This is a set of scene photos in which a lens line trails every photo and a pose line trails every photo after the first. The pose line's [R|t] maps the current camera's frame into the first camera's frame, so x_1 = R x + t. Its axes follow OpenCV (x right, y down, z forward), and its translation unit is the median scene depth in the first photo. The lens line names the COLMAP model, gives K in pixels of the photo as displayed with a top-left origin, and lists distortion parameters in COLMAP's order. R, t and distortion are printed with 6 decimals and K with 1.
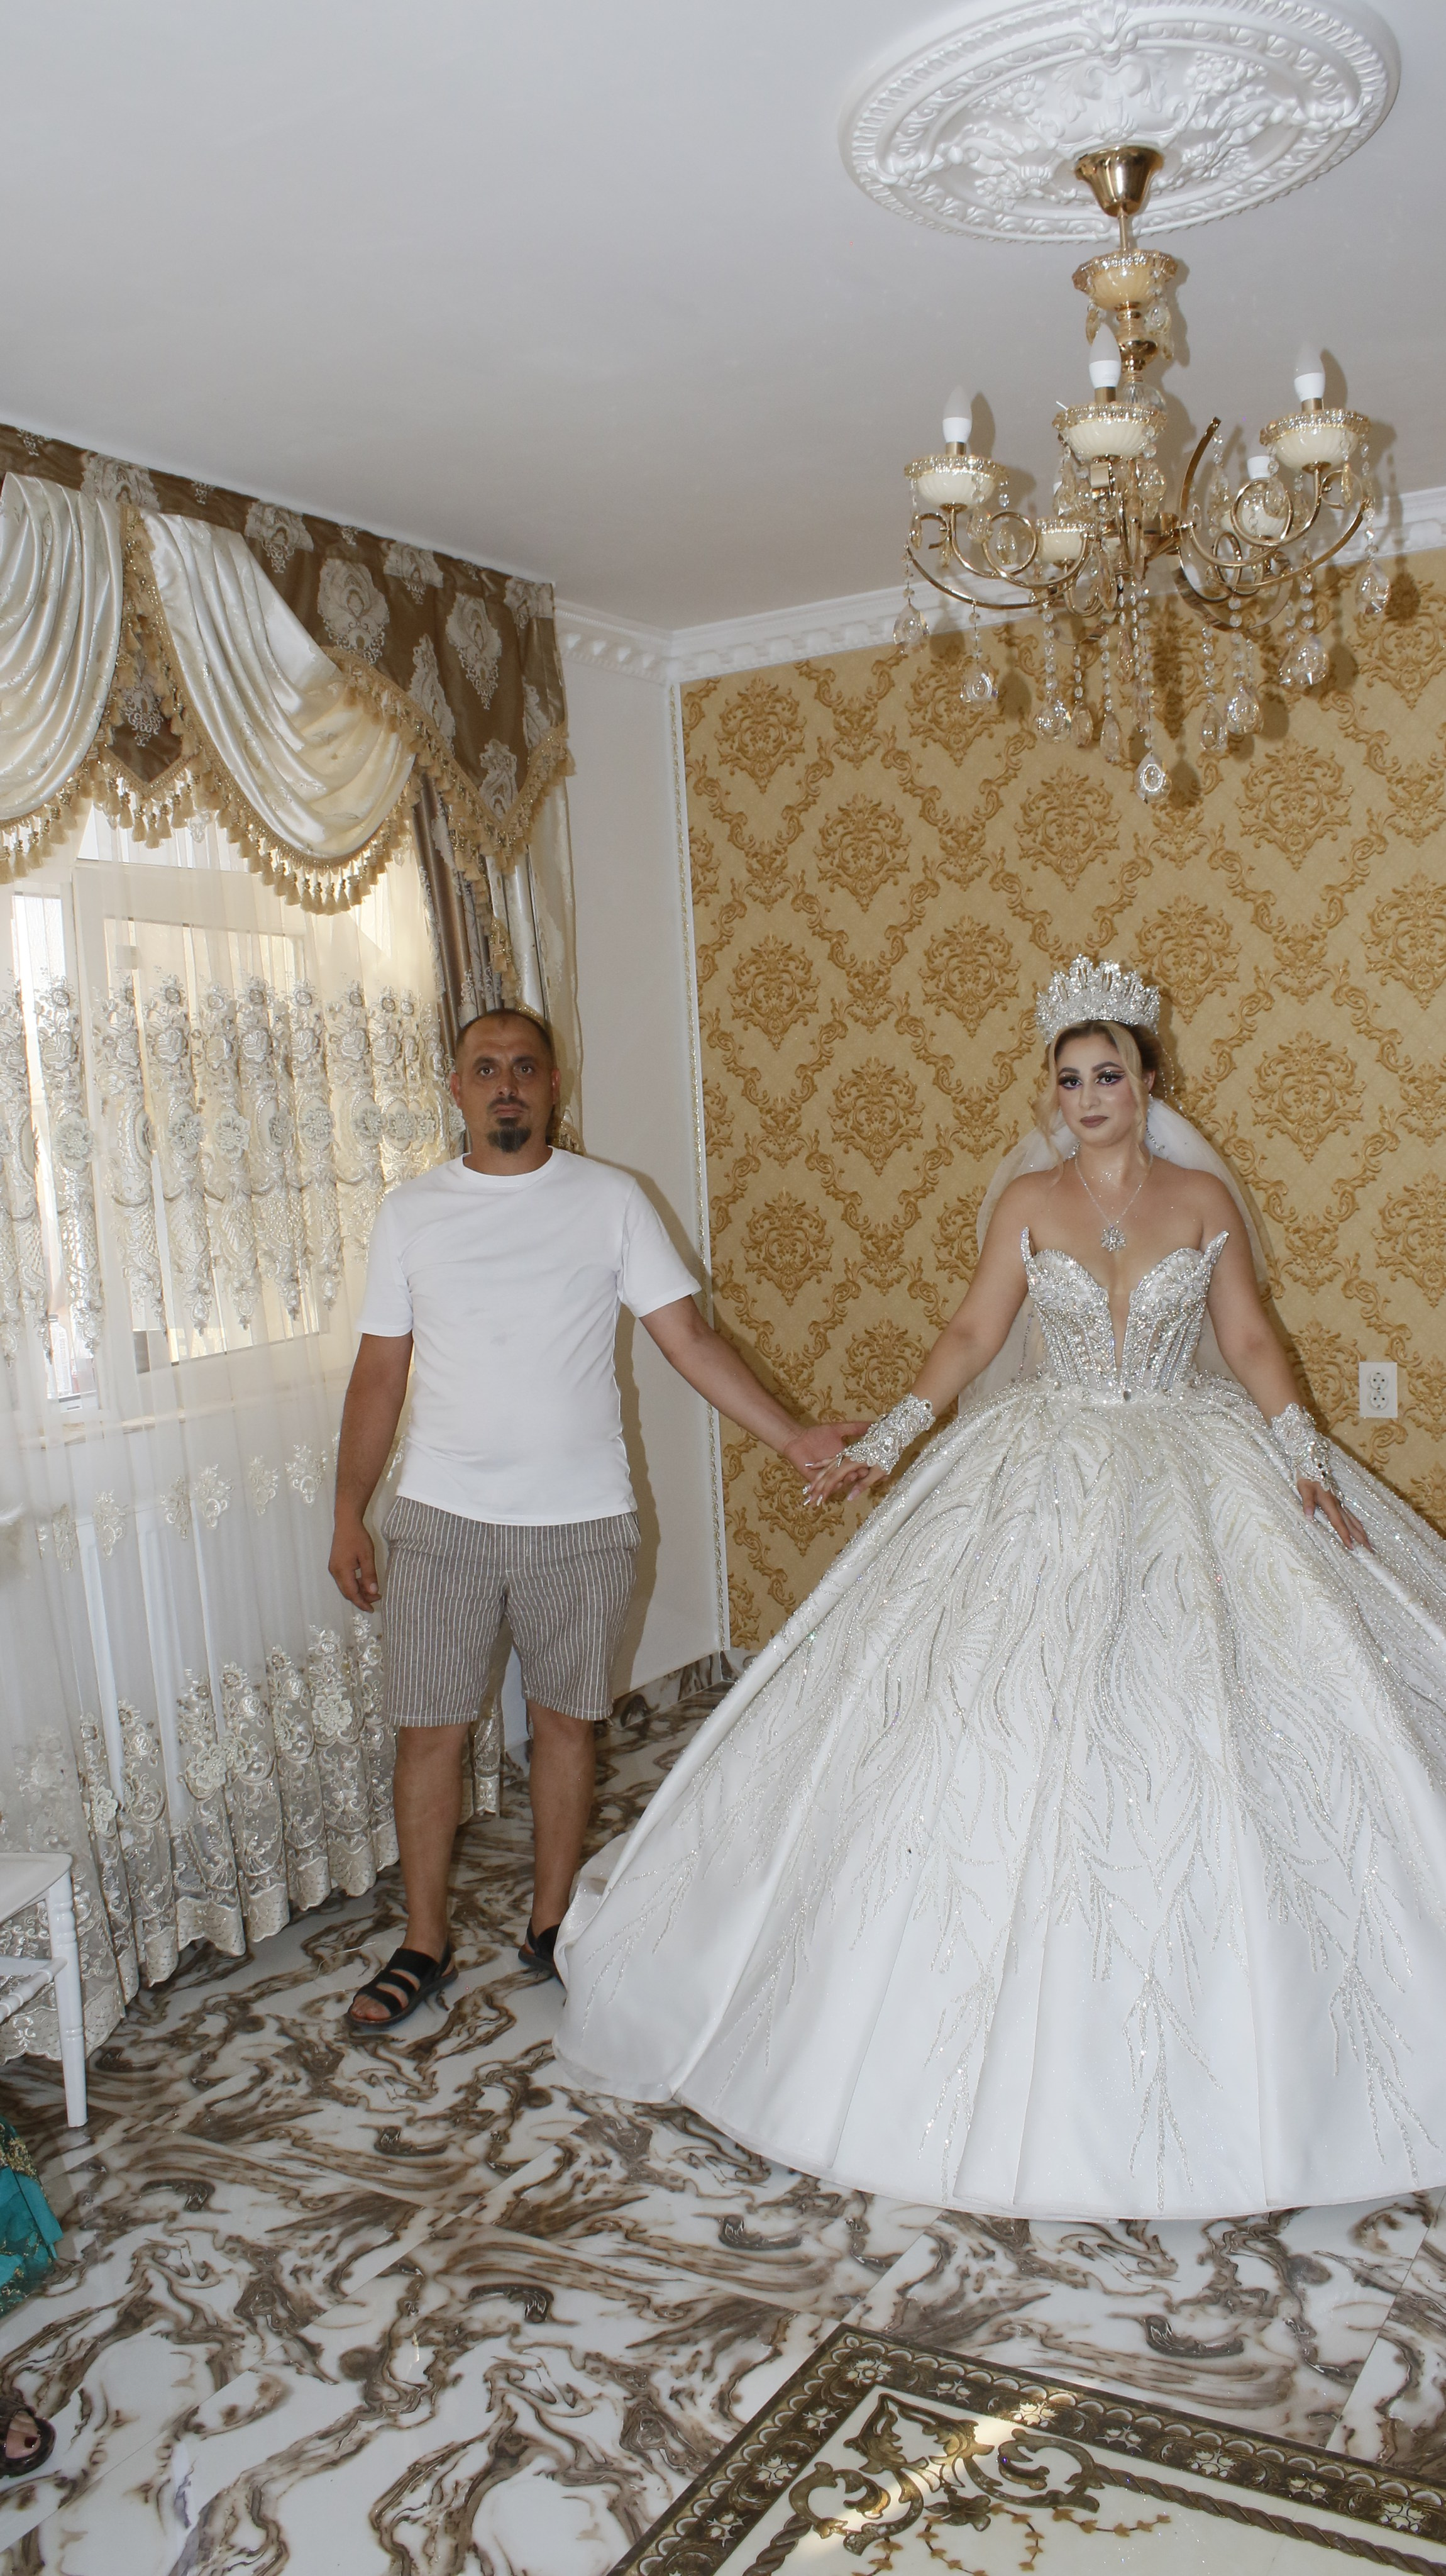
lens RADIAL K [[2134.4, 0, 734.2], [0, 2134.4, 1293.1], [0, 0, 1]] dist [-0.171995, 0.154028]
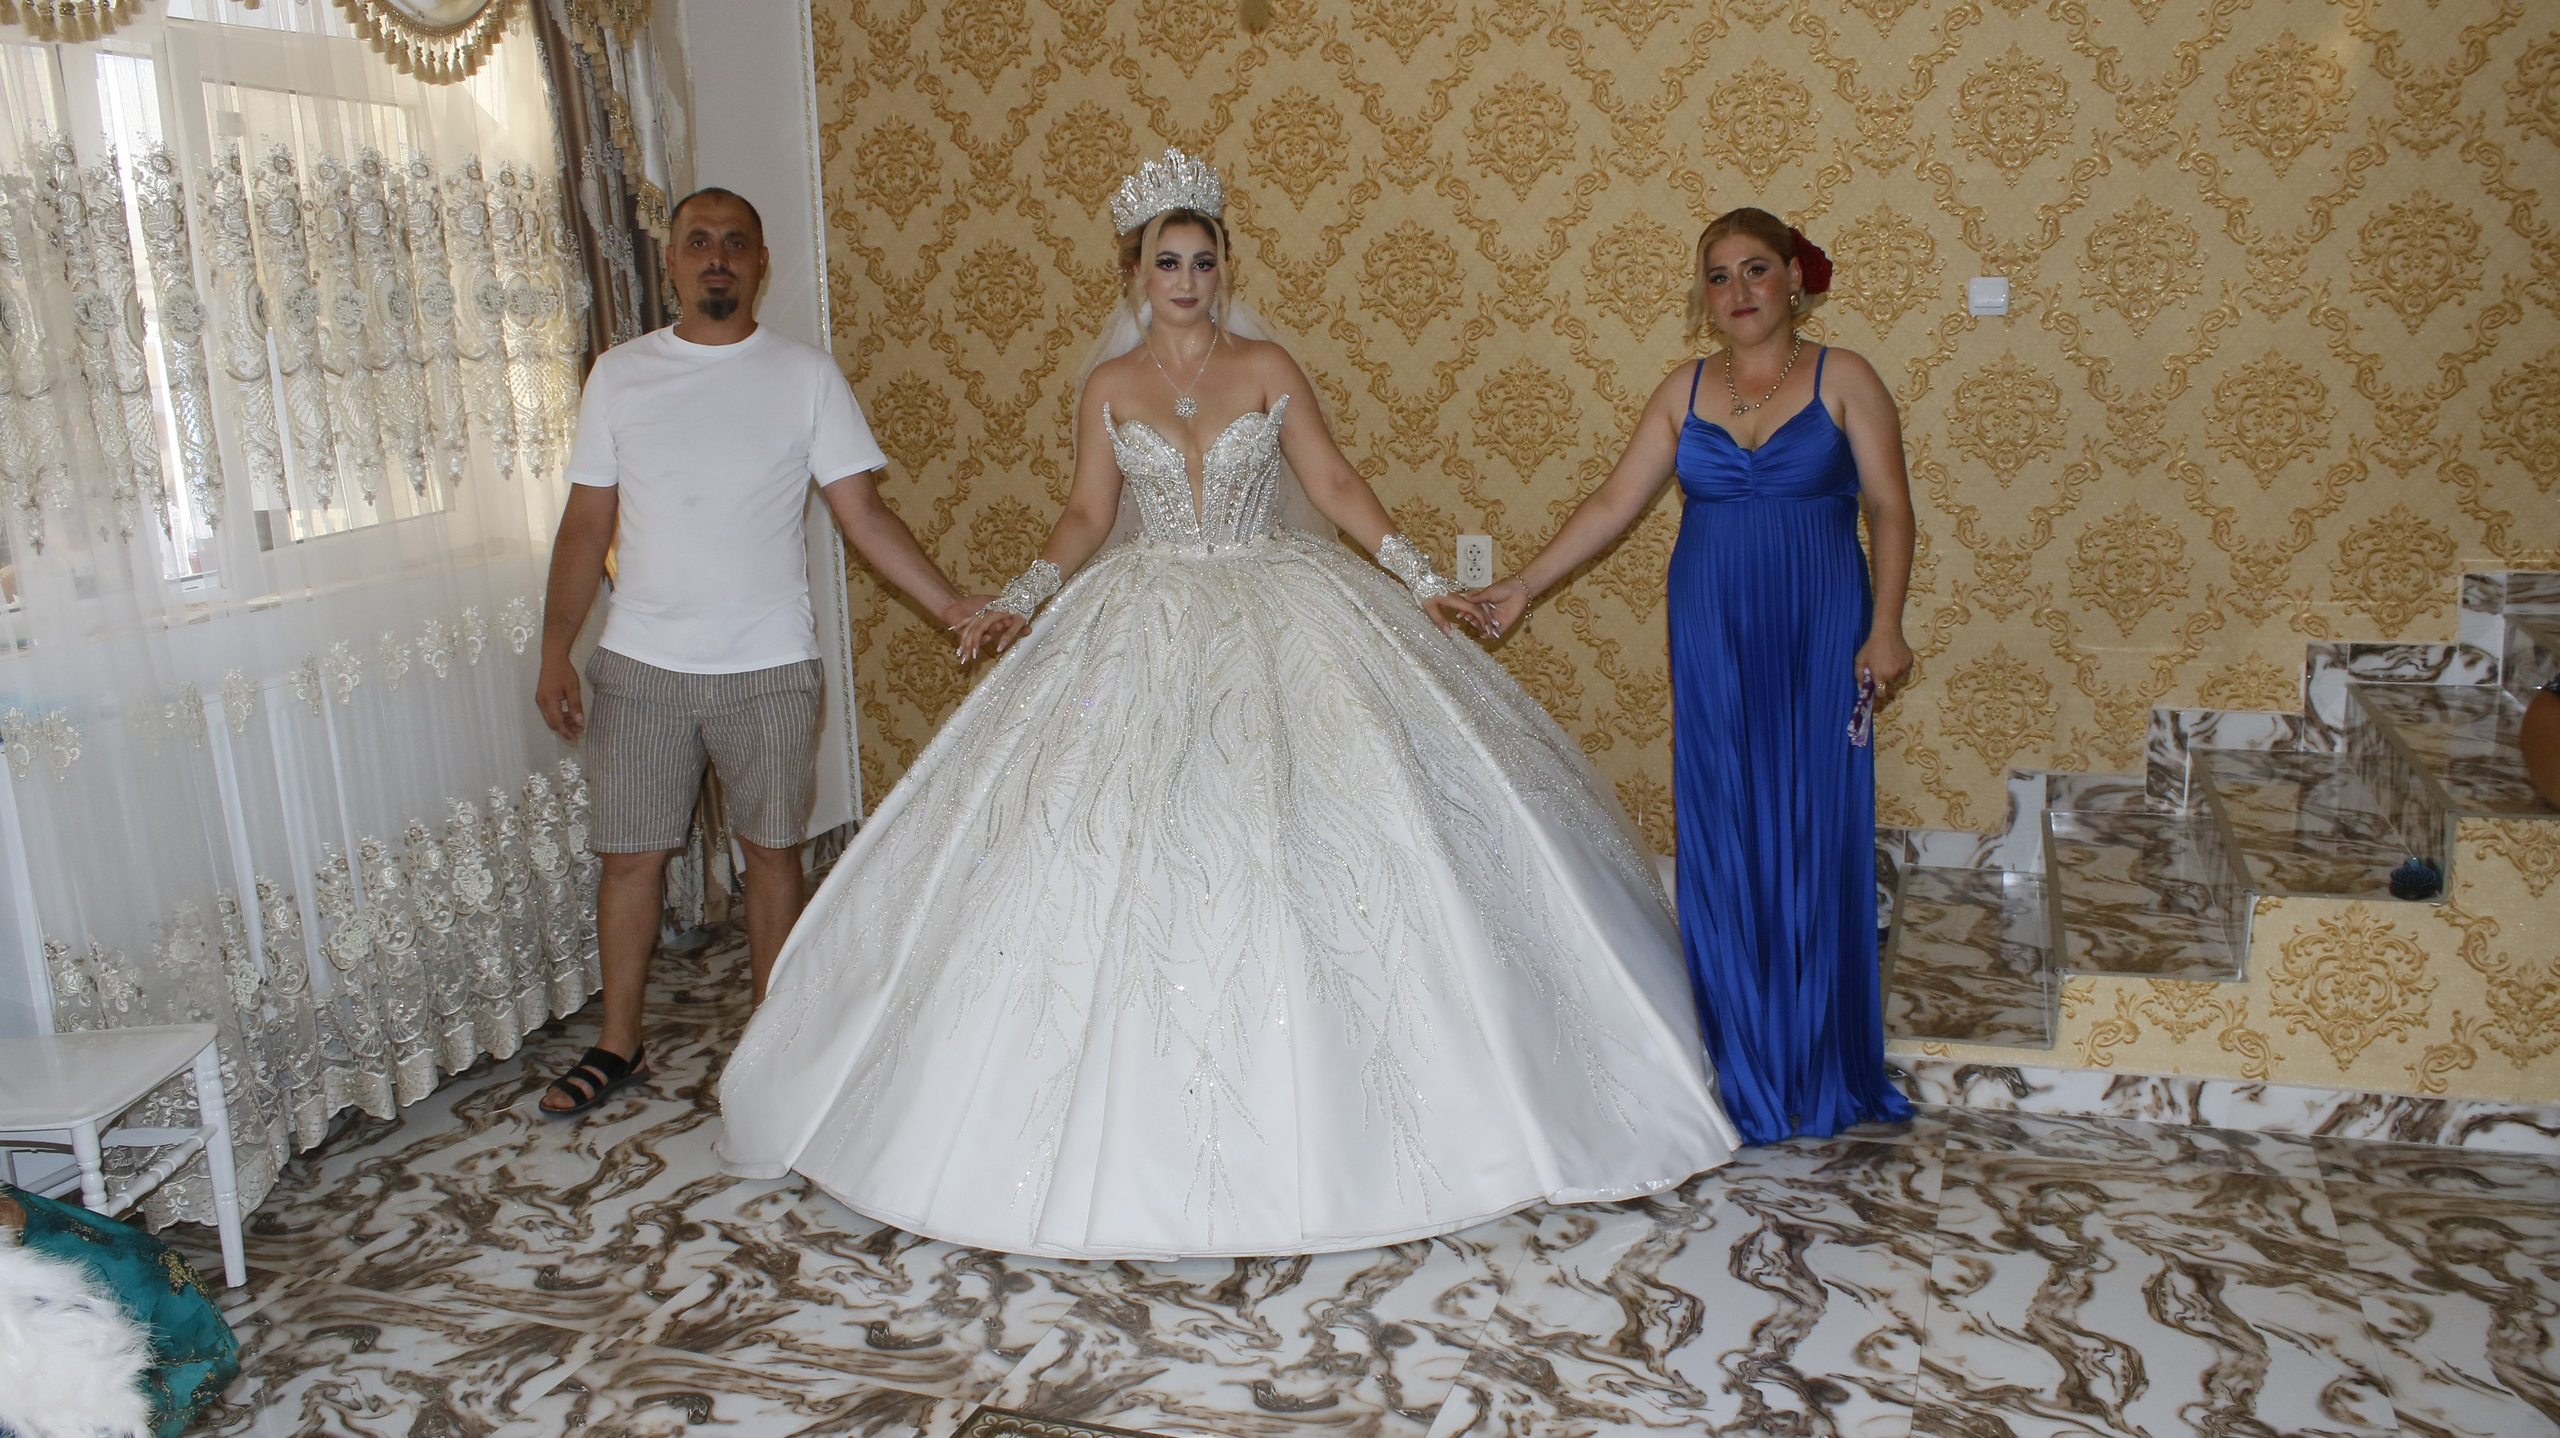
lens RADIAL K [[2124.8, 0, 1277.7], [0, 2124.8, 747.4], [0, 0, 1]] dist [-0.173170, 0.156694]
pose [[0.981407, -0.020646, 0.190823, 0.001388], [-0.003195, 0.992303, 0.123793, 0.007373], [-0.191910, -0.122101, 0.973787, -0.041242]]
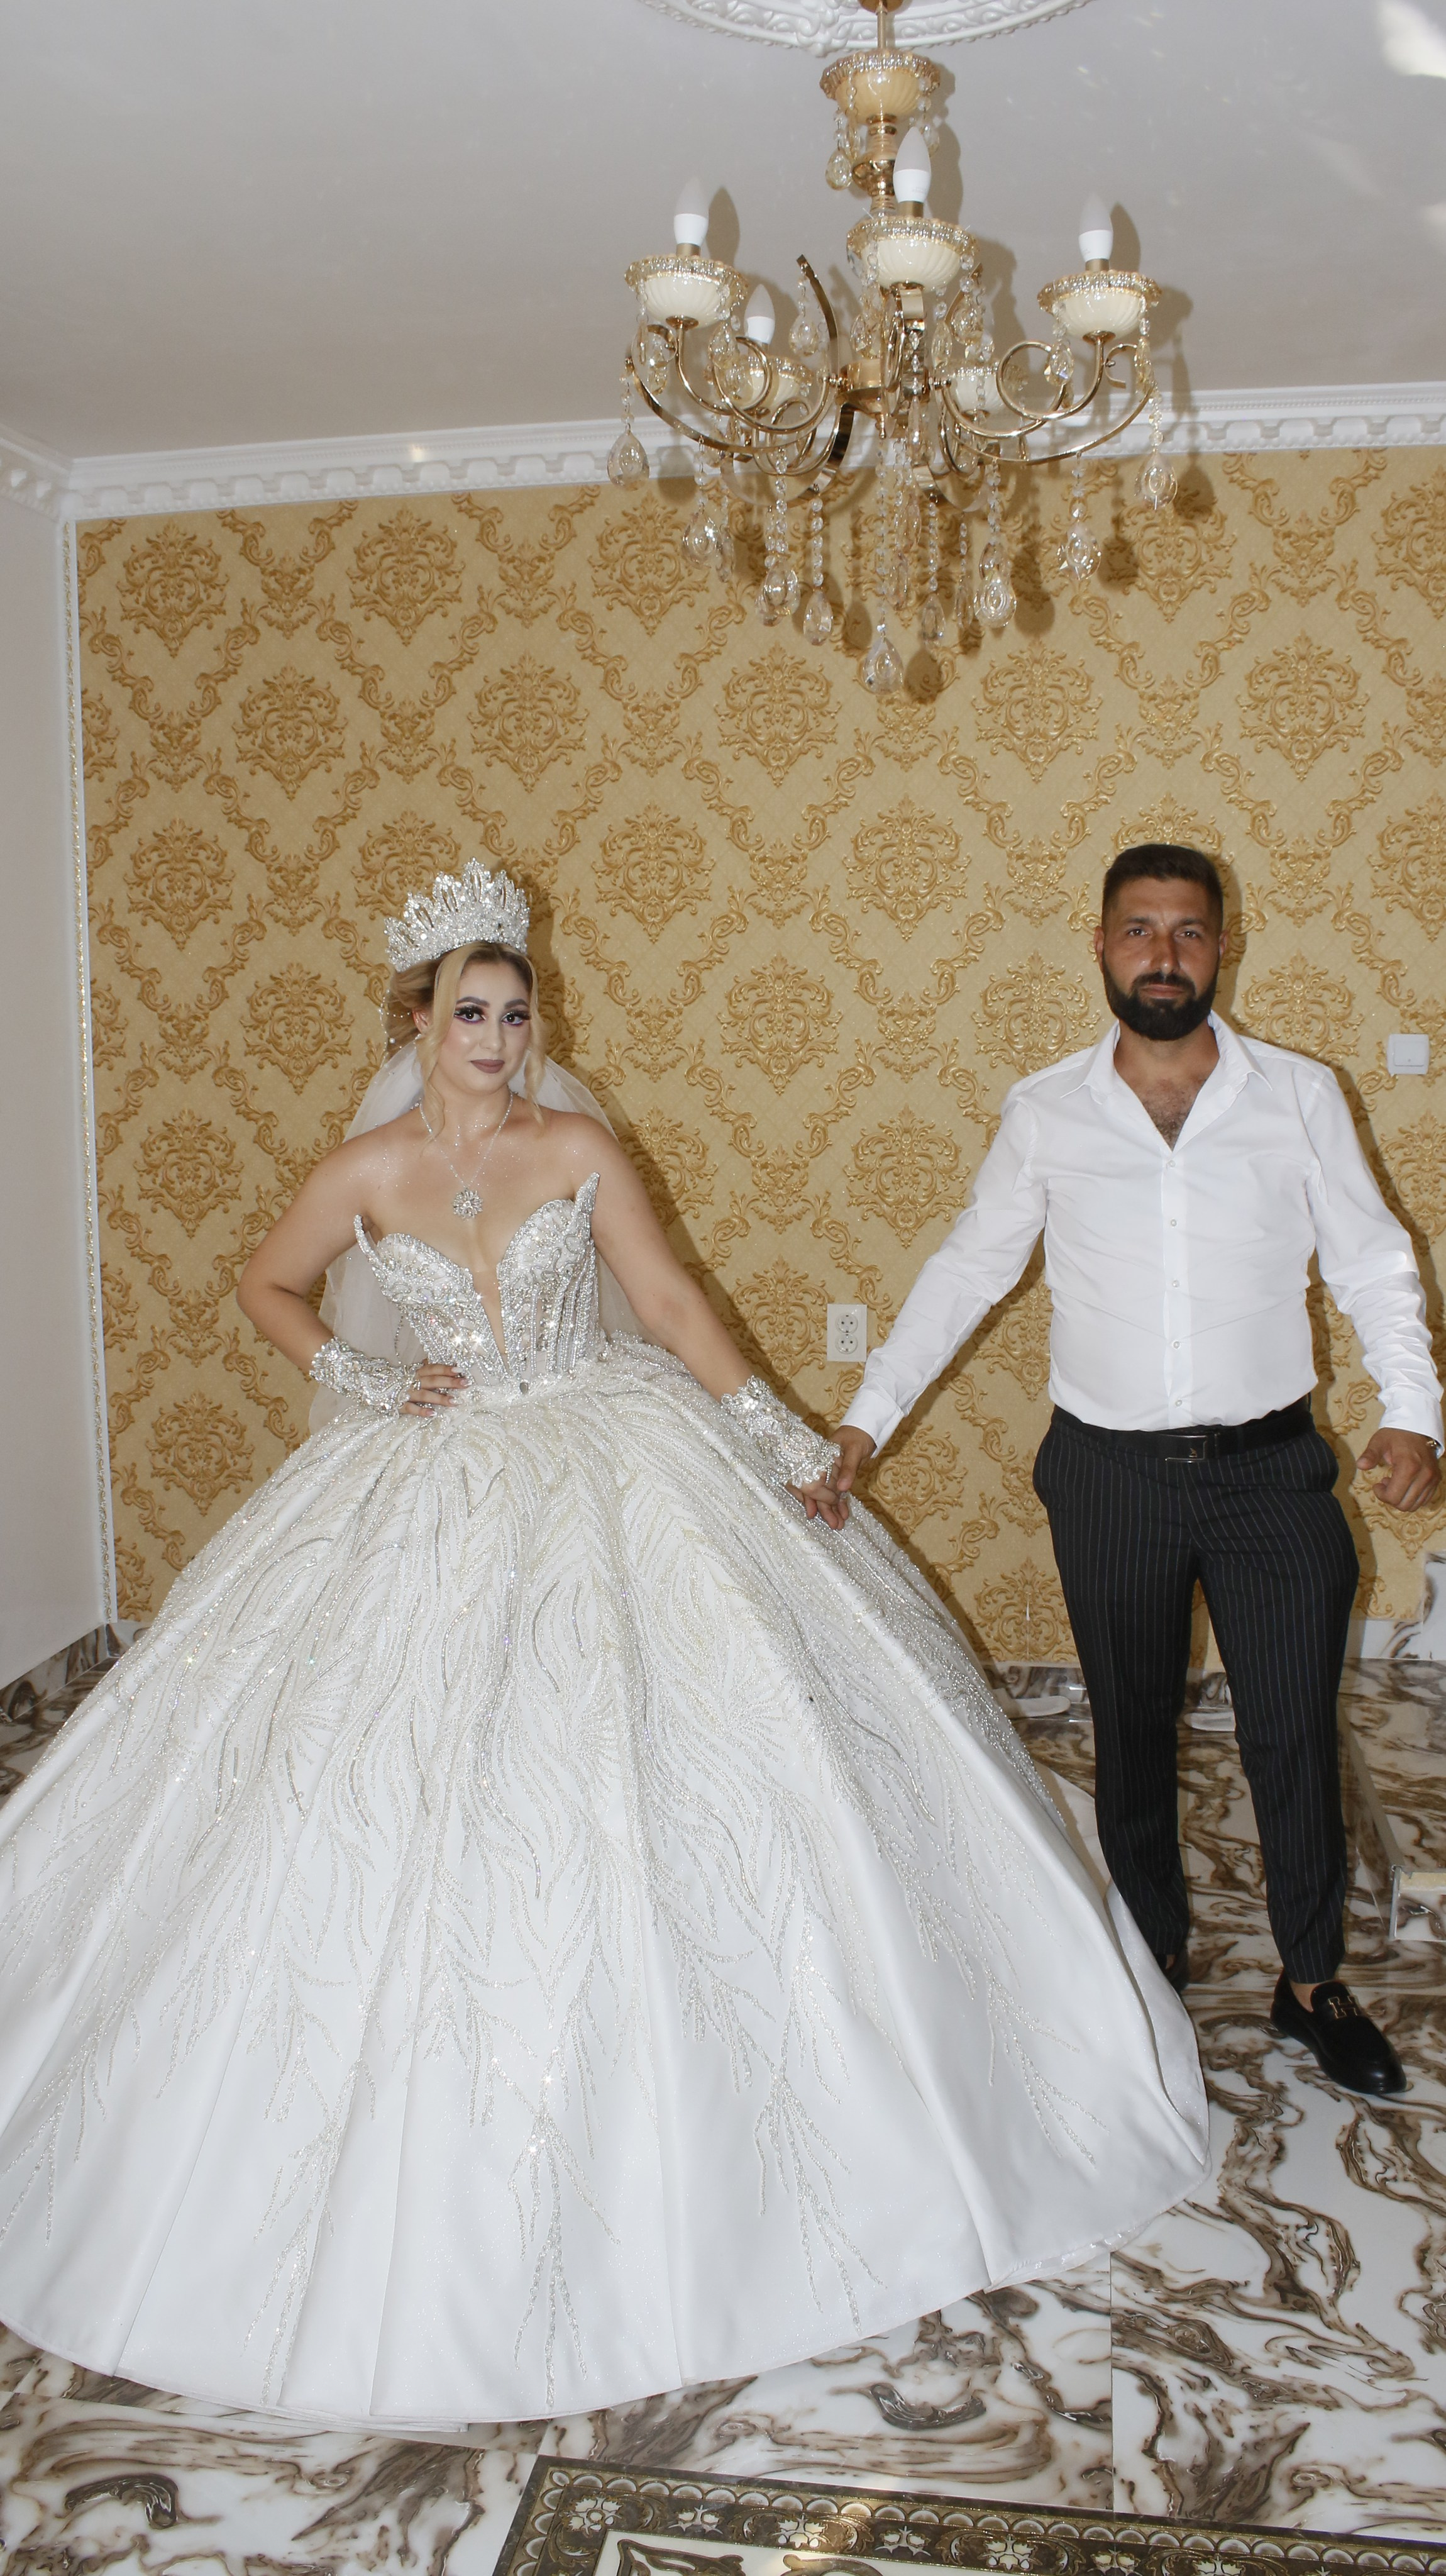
lens RADIAL K [[2125.4, 0, 742.8], [0, 2125.4, 1298.1], [0, 0, 1]] dist [-0.169385, 0.151071]
pose [[0.927131, -0.003640, 0.374721, -0.107371], [-0.013150, 0.999021, 0.042239, -0.010837], [-0.374508, -0.044089, 0.926175, 0.117533]]
